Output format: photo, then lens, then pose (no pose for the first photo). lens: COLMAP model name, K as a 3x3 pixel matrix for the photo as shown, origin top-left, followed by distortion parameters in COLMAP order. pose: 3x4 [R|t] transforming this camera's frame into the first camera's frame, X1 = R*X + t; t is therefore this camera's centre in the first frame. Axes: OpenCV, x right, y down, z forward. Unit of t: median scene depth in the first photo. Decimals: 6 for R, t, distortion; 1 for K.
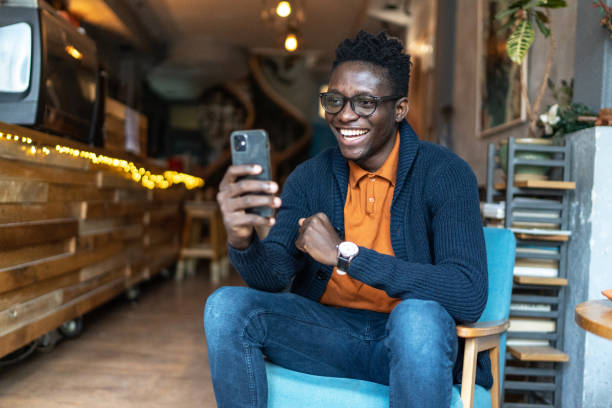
lens RADIAL K [[662.3, 0, 306.0], [0, 662.3, 204.0], [0, 0, 1]] dist [0.001300, 0.003522]
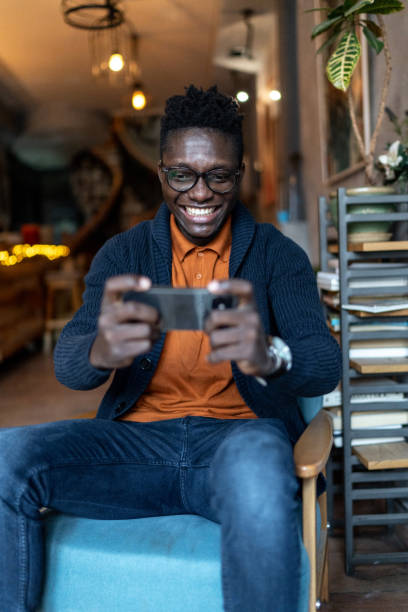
lens RADIAL K [[601.1, 0, 204.0], [0, 601.1, 306.0], [0, 0, 1]] dist [0.013402, 0.010636]
pose [[0.996200, -0.086880, 0.006098, 0.105905], [0.086033, 0.992543, 0.086354, -0.030273], [-0.013555, -0.085501, 0.996246, 0.225155]]
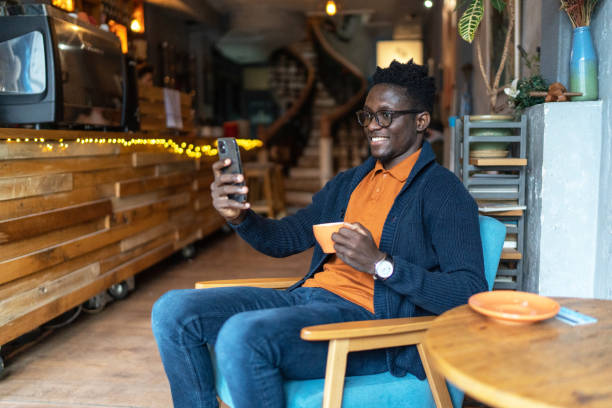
lens RADIAL K [[601.1, 0, 306.0], [0, 601.1, 204.0], [0, 0, 1]] dist [0.013402, 0.010636]
pose [[0.989022, -0.041398, -0.141853, 0.154041], [0.054526, 0.994453, 0.089945, -0.049980], [0.137342, -0.096692, 0.985793, 0.032669]]
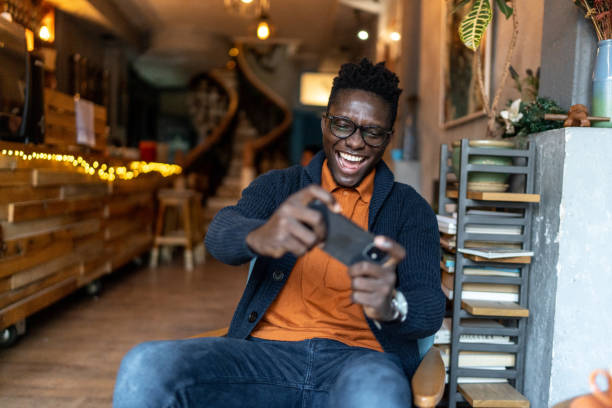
lens RADIAL K [[599.1, 0, 306.3], [0, 599.1, 207.1], [0, 0, 1]] dist [0.004195, 0.008298]
pose [[0.999933, -0.006370, 0.009633, 0.081875], [0.005941, 0.999015, 0.043975, -0.039483], [-0.009904, -0.043915, 0.998986, 0.193566]]
